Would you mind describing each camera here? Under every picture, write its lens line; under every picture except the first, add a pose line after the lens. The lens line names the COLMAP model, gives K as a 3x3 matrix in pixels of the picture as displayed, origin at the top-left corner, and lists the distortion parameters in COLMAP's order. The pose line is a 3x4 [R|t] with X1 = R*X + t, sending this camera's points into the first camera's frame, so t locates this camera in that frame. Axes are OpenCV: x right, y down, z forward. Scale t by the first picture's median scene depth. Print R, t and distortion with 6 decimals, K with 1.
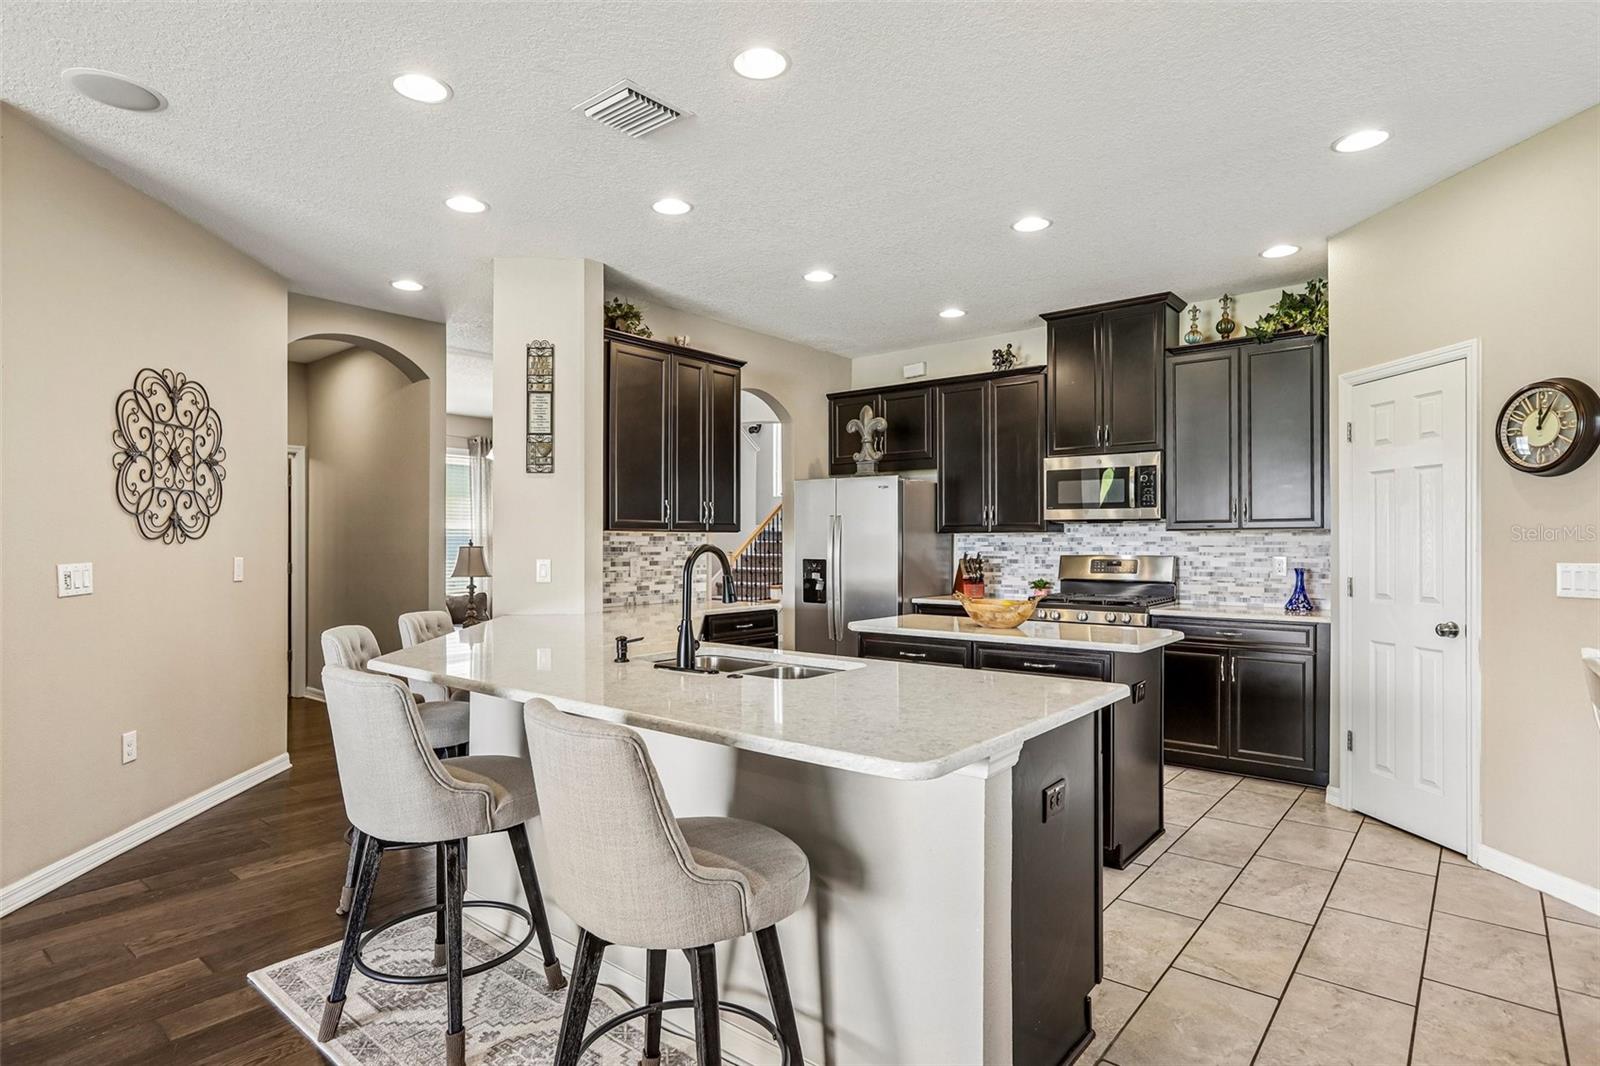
lens RADIAL K [[863.7, 0, 807.8], [0, 863.7, 542.7], [0, 0, 1]] dist [-0.006772, 0.011733]
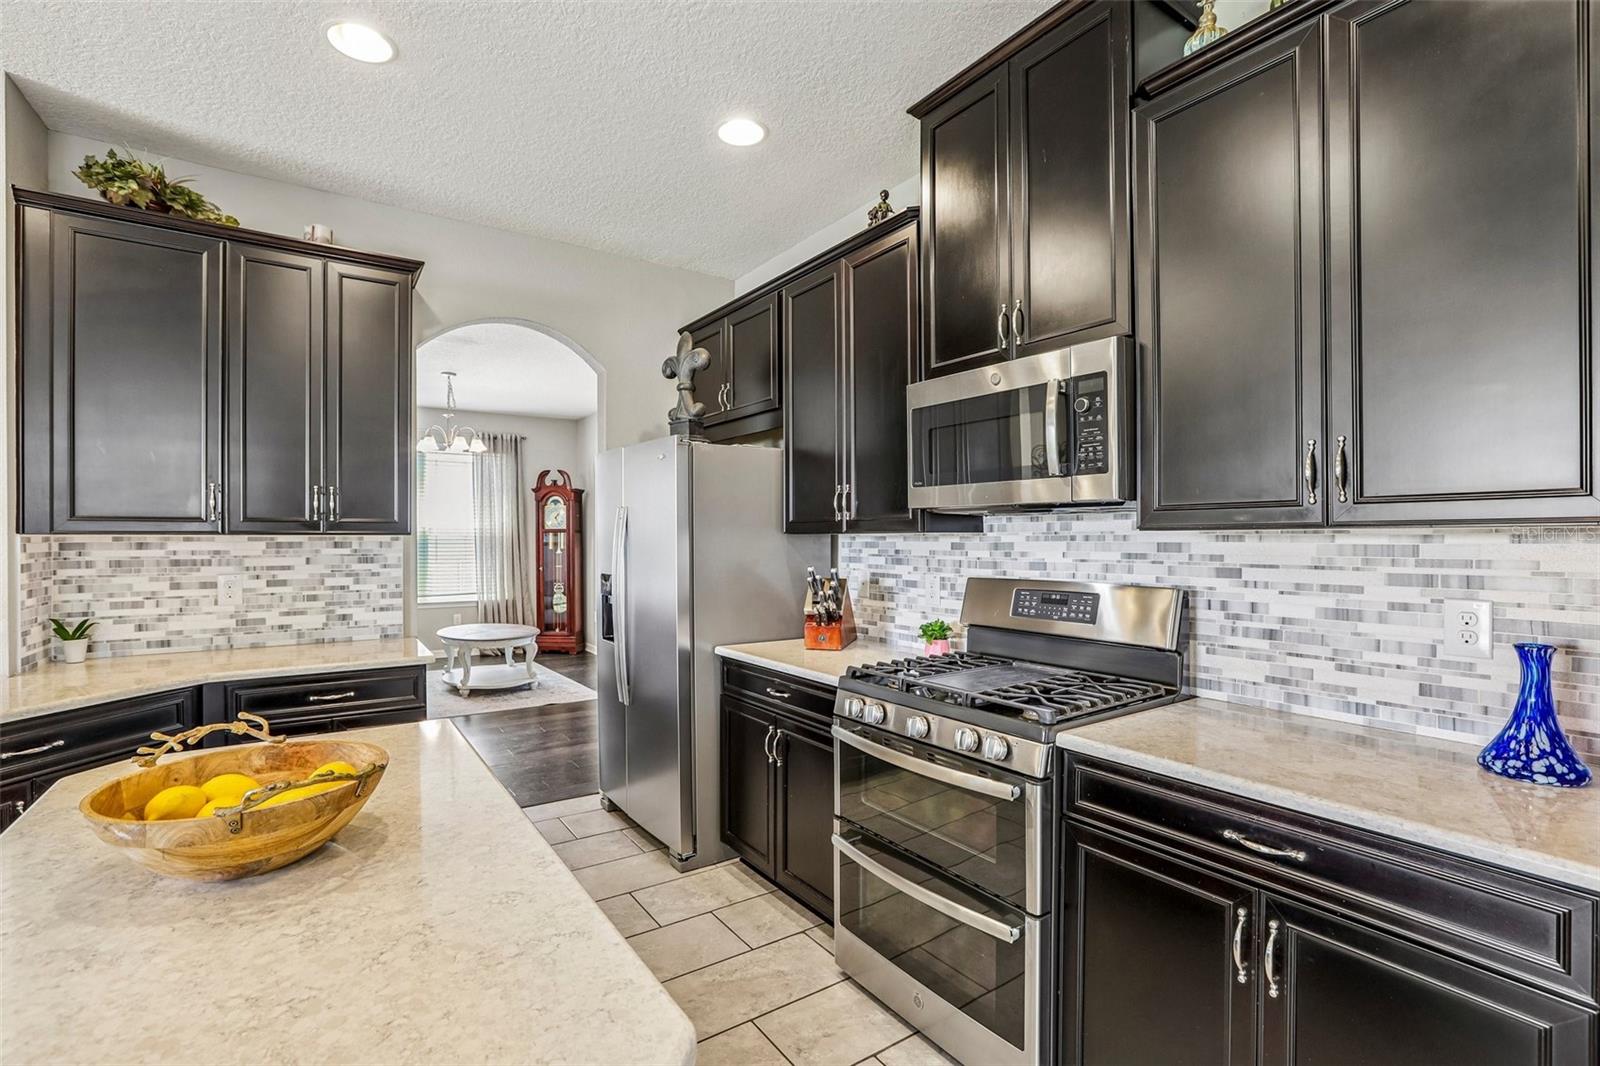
lens RADIAL K [[745.3, 0, 786.9], [0, 745.3, 536.9], [0, 0, 1]] dist [-0.033568, 0.018129]
pose [[0.955519, -0.001240, -0.294927, 0.345260], [0.001170, 0.999999, -0.000414, -0.010055], [0.294928, 0.000051, 0.955520, 0.589144]]
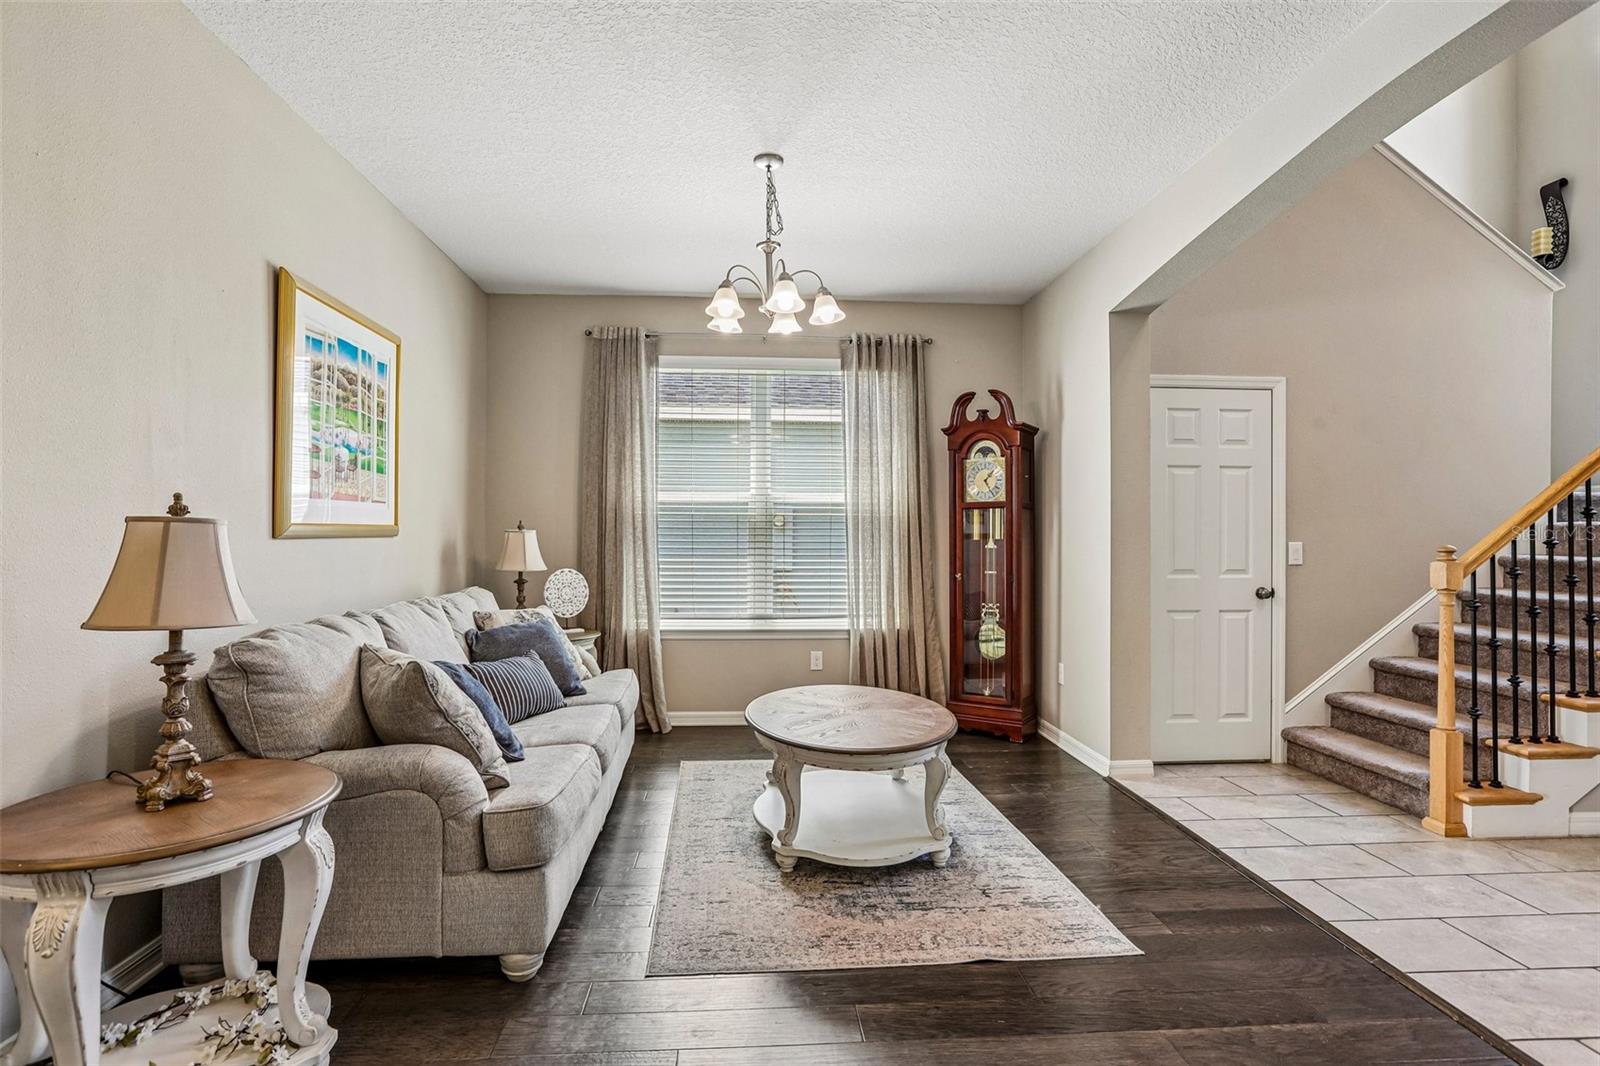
lens RADIAL K [[822.6, 0, 802.3], [0, 822.6, 539.6], [0, 0, 1]] dist [-0.028173, 0.014857]
pose [[0.688240, 0.002911, -0.725477, -0.053608], [-0.000366, 0.999993, 0.003665, 0.011030], [0.725483, -0.002257, 0.688237, 1.156288]]
